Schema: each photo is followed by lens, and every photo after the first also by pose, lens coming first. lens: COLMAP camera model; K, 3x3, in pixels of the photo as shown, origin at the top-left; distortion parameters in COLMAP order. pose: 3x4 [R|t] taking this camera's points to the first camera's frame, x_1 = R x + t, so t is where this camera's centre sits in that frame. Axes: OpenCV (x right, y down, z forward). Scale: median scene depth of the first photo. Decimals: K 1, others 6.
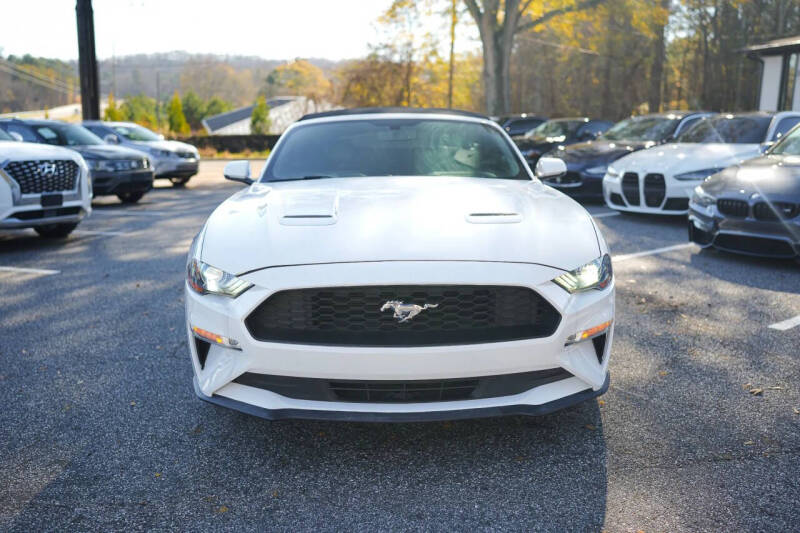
lens RADIAL K [[775.1, 0, 406.0], [0, 775.1, 263.2], [0, 0, 1]] dist [-0.198772, 0.258018]
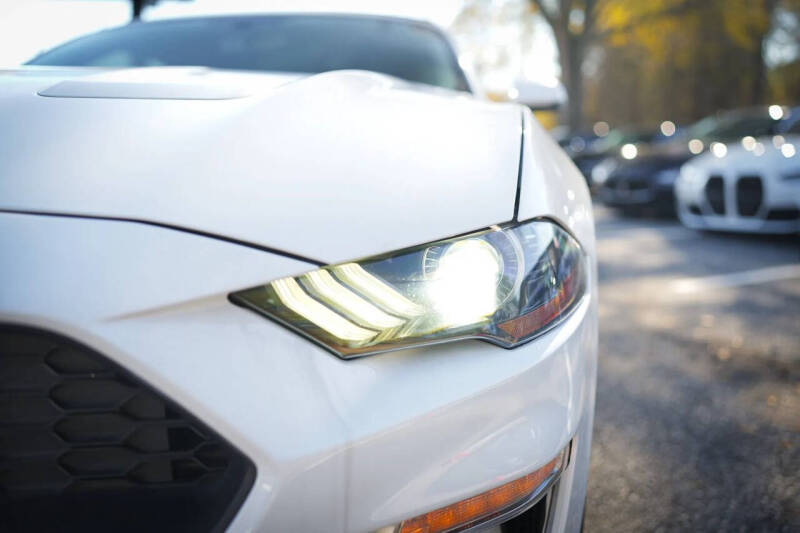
lens RADIAL K [[761.0, 0, 400.2], [0, 761.0, 276.6], [0, 0, 1]] dist [-0.147653, 0.237837]
pose [[0.992195, 0.019045, -0.123235, 0.112000], [-0.022147, 0.999470, -0.023856, 0.008275], [0.122716, 0.026399, 0.992091, 0.333261]]
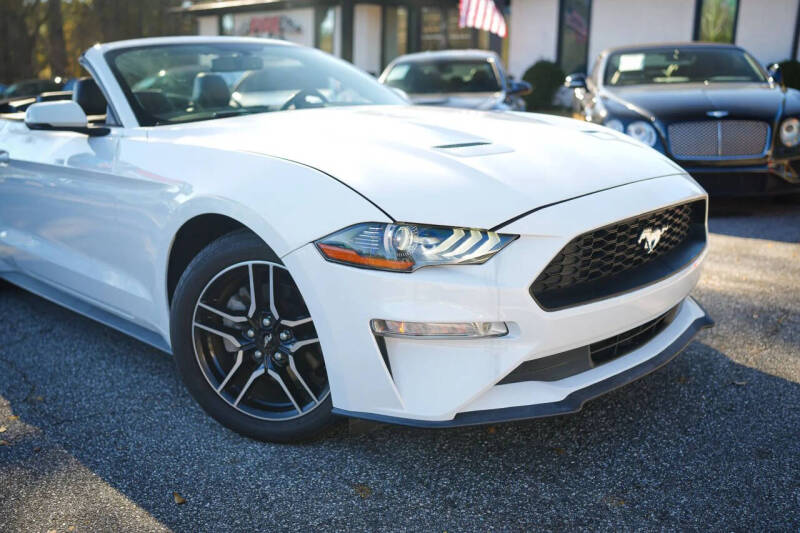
lens RADIAL K [[775.1, 0, 406.0], [0, 775.1, 263.2], [0, 0, 1]] dist [-0.198772, 0.258018]
pose [[0.698332, -0.165696, 0.696331, -0.319417], [0.137627, 0.985768, 0.096546, -0.012638], [-0.702418, 0.028412, 0.711197, 0.241412]]
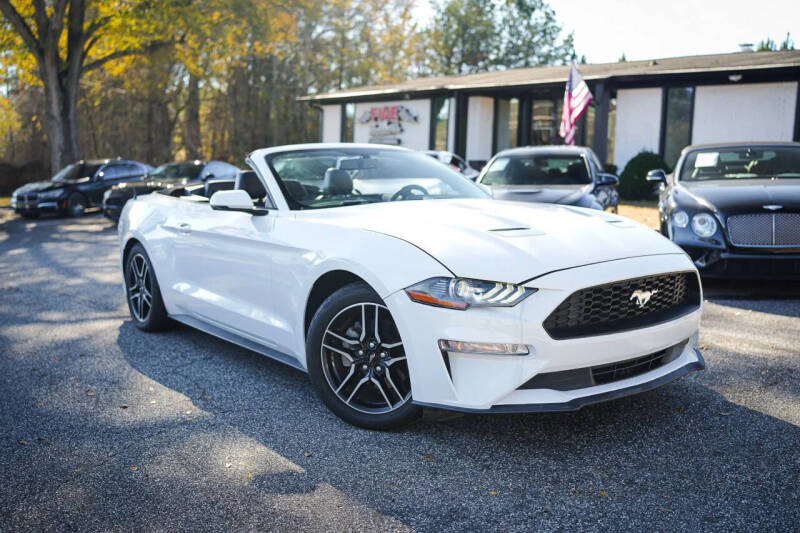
lens RADIAL K [[782.7, 0, 399.4], [0, 782.7, 264.7], [0, 0, 1]] dist [-0.192365, 0.257364]
pose [[0.801592, -0.068092, 0.593982, -0.414778], [0.104388, 0.994173, -0.026905, 0.000975], [-0.588688, 0.083571, 0.804028, 0.102777]]
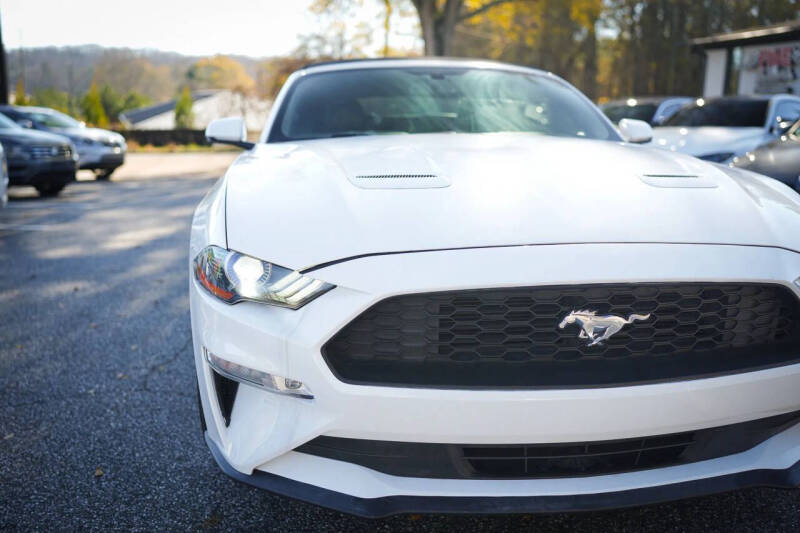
lens RADIAL K [[770.4, 0, 396.8], [0, 770.4, 264.1], [0, 0, 1]] dist [-0.185092, 0.252044]
pose [[0.995415, -0.007448, 0.095363, -0.086427], [0.007294, 0.999971, 0.001970, 0.004475], [-0.095375, -0.001265, 0.995441, 0.175501]]
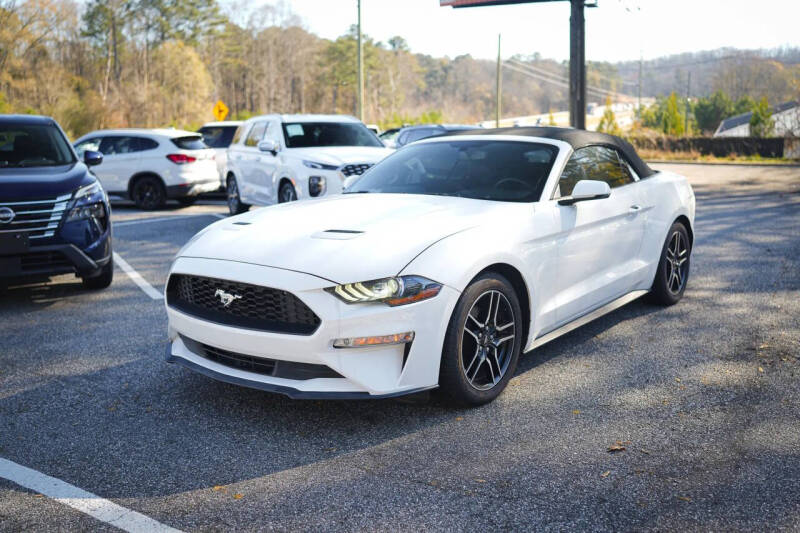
lens RADIAL K [[782.7, 0, 399.4], [0, 782.7, 264.7], [0, 0, 1]] dist [-0.192365, 0.257364]
pose [[0.754799, 0.094824, -0.649067, 0.445041], [-0.093123, 0.994964, 0.037065, -0.030093], [0.649313, 0.032466, 0.759828, 0.070326]]
